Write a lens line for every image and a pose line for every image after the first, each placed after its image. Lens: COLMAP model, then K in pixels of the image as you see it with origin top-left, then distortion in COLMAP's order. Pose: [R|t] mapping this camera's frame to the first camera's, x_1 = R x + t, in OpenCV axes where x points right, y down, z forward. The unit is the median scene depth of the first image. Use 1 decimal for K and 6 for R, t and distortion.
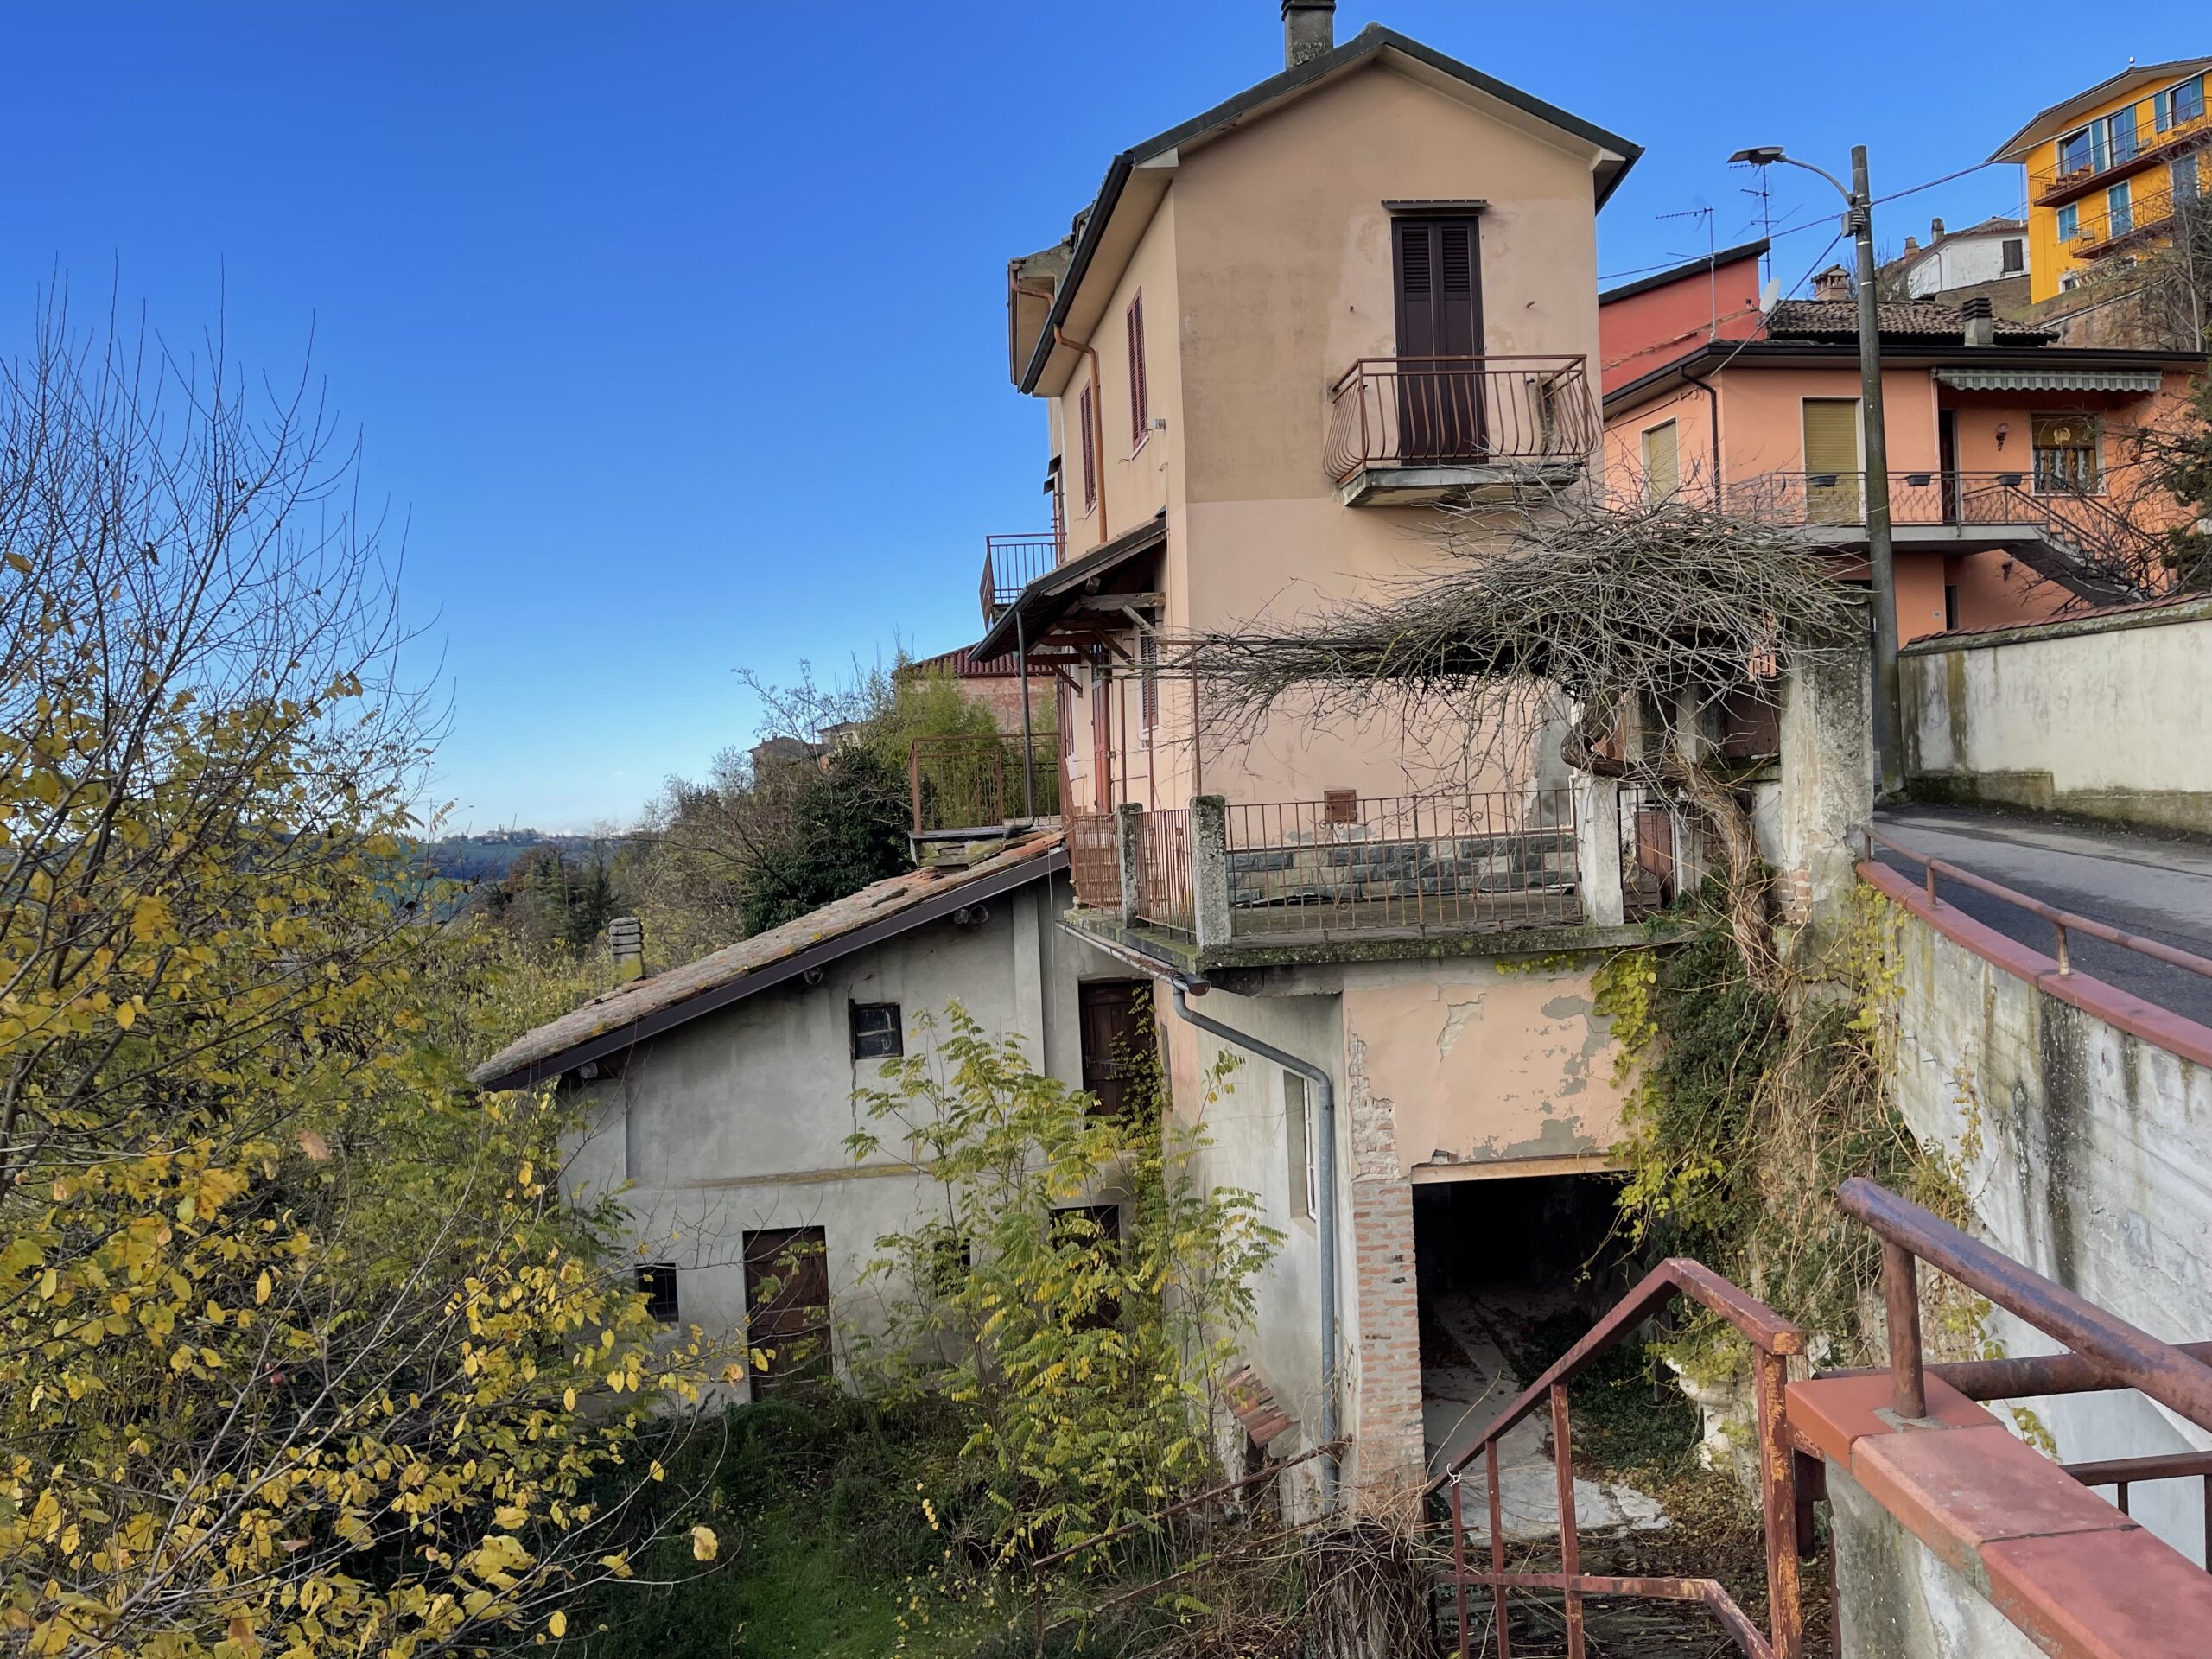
lens RADIAL K [[1678.8, 0, 1106.0], [0, 1678.8, 829.5], [0, 0, 1]] dist [-0.001204, -0.000402]
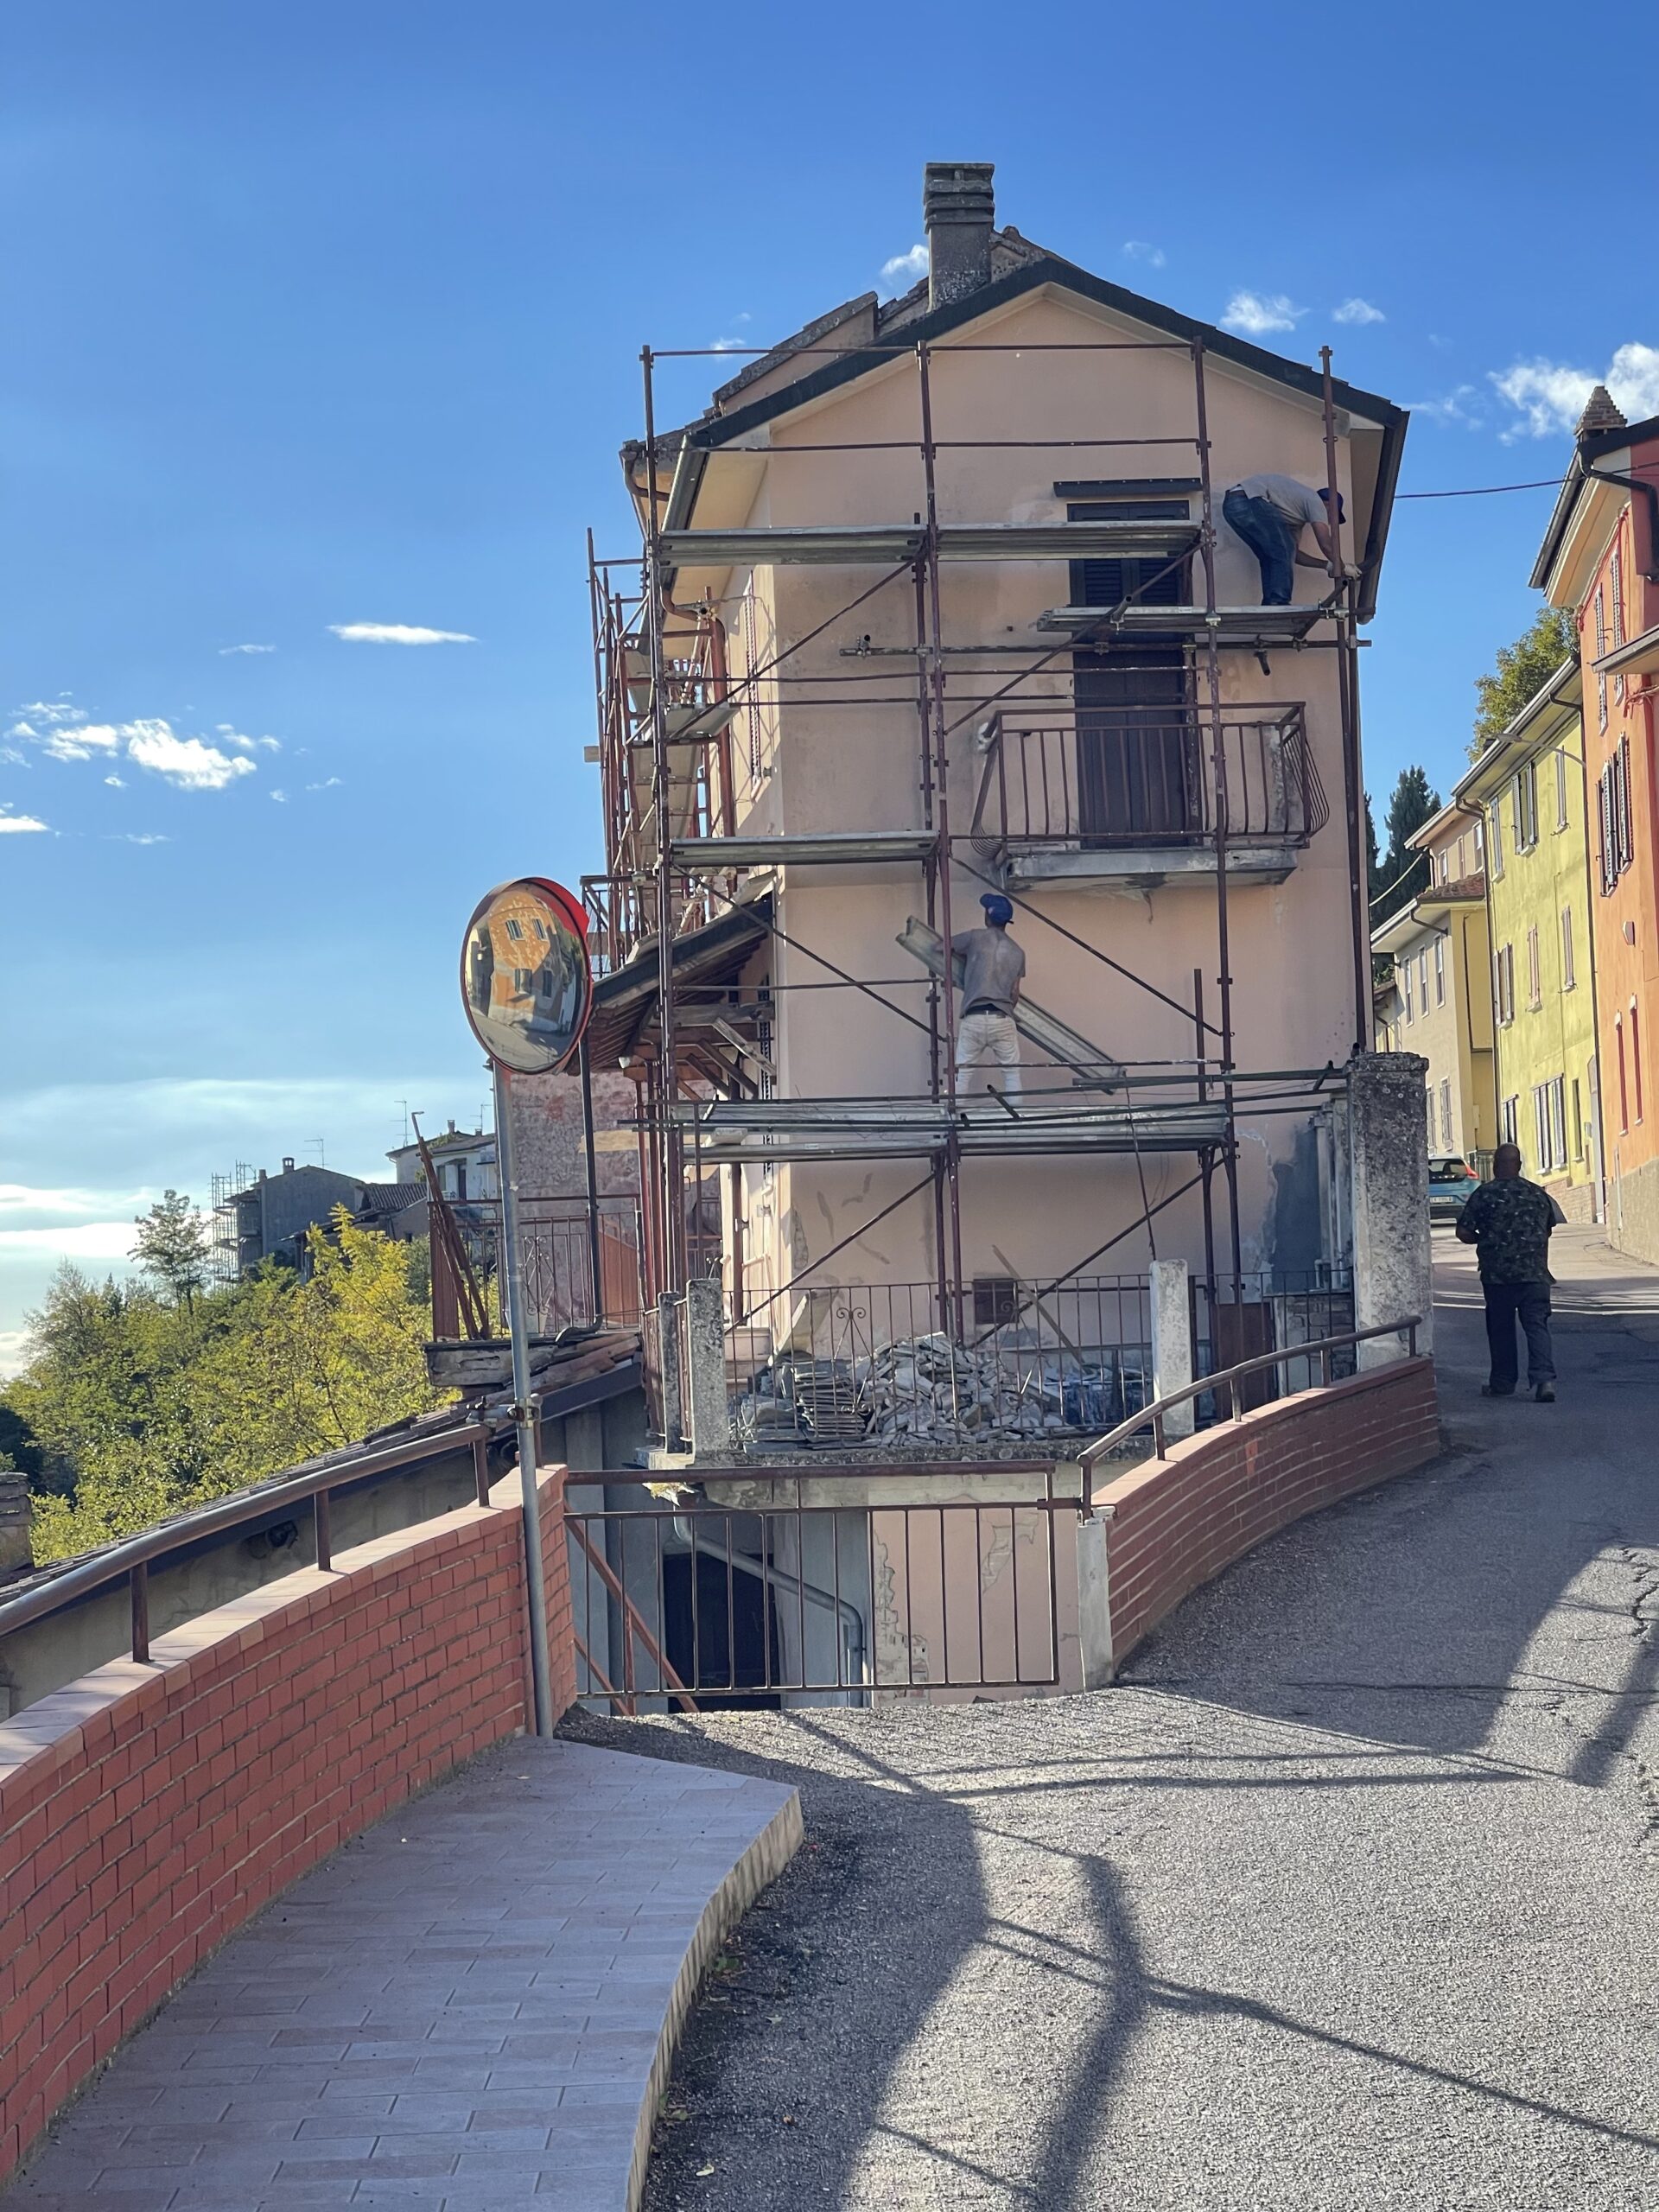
lens RADIAL K [[4129.6, 0, 829.5], [0, 4129.6, 1106.0], [0, 0, 1]] dist [0.005663, 0.011912]
pose [[0.998024, 0.003417, -0.062748, 0.183694], [-0.007855, 0.997473, -0.070607, 0.029096], [0.062348, 0.070961, 0.995529, -0.817000]]
